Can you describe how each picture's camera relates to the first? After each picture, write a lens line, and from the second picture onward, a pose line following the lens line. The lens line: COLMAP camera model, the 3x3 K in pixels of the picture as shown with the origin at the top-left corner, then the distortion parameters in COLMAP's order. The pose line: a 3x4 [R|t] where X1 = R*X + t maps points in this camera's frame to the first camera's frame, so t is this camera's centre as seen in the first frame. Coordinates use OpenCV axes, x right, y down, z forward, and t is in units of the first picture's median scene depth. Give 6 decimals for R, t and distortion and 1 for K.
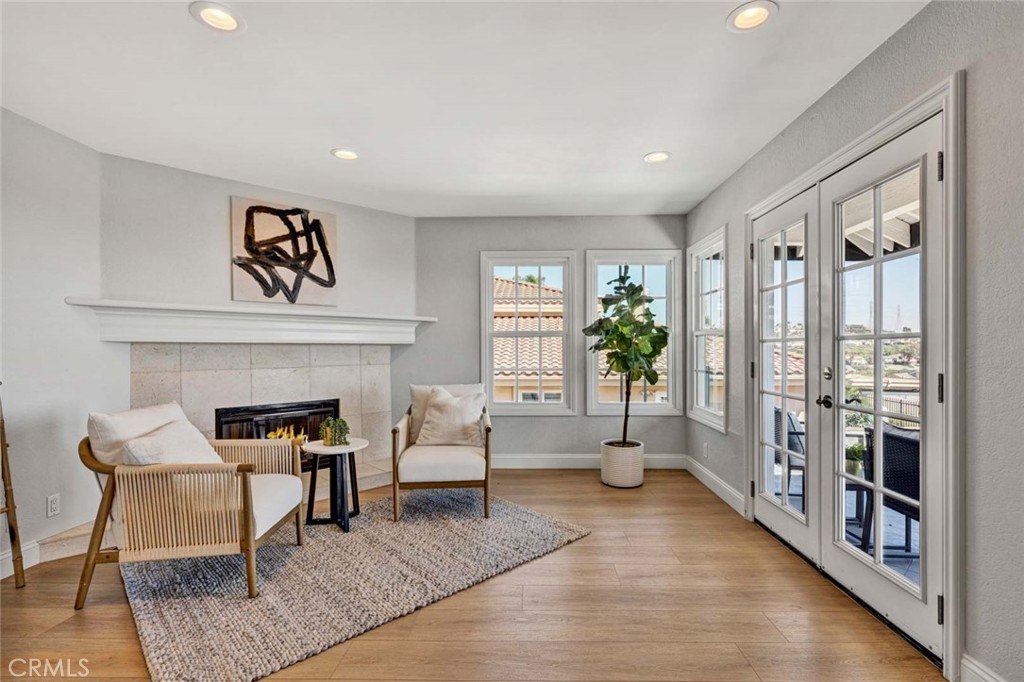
lens RADIAL K [[495.8, 0, 517.7], [0, 495.8, 346.6], [0, 0, 1]] dist [0.002200, 0.000507]
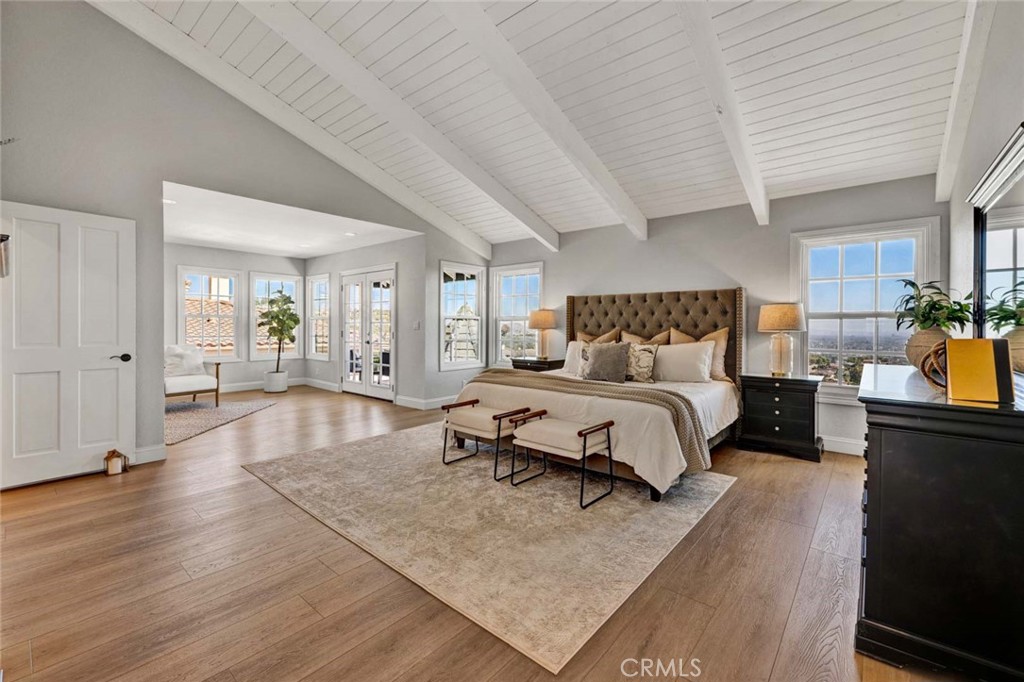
lens RADIAL K [[423.1, 0, 517.3], [0, 423.1, 333.5], [0, 0, 1]] dist [0.001267, 0.001028]
pose [[0.616780, -0.005609, 0.787116, -0.550526], [-0.011052, 0.999814, 0.015785, -0.000061], [-0.787058, -0.018435, 0.616603, -0.851497]]
